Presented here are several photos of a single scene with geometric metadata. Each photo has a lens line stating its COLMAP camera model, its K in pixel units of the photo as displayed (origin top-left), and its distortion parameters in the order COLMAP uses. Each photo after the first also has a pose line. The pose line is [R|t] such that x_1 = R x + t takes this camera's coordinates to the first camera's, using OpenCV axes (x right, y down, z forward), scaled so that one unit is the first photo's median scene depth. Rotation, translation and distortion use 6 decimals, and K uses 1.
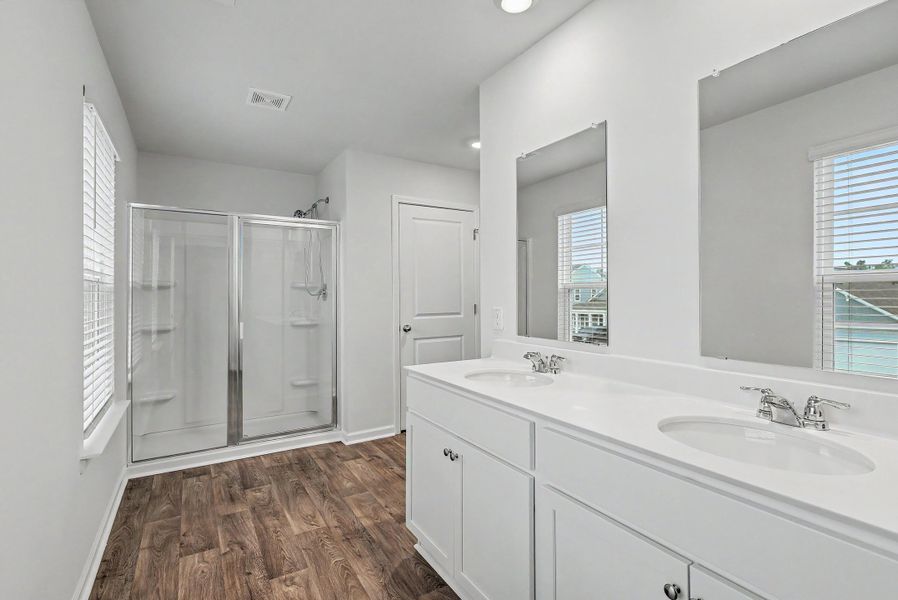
lens RADIAL K [[423.3, 0, 453.0], [0, 423.3, 291.6], [0, 0, 1]] dist [-0.000167, 0.001118]
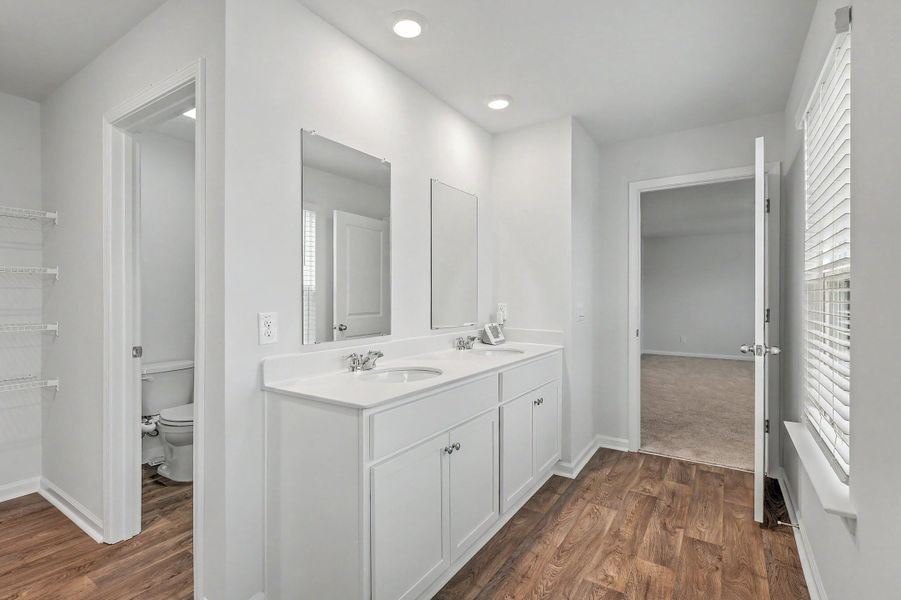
lens RADIAL K [[424.7, 0, 455.9], [0, 424.7, 298.3], [0, 0, 1]] dist [-0.000167, 0.001118]
pose [[-0.432938, -0.009024, 0.901379, -1.188527], [-0.022383, 0.999749, -0.000742, 0.035173], [-0.901146, -0.020497, -0.433031, 1.880539]]
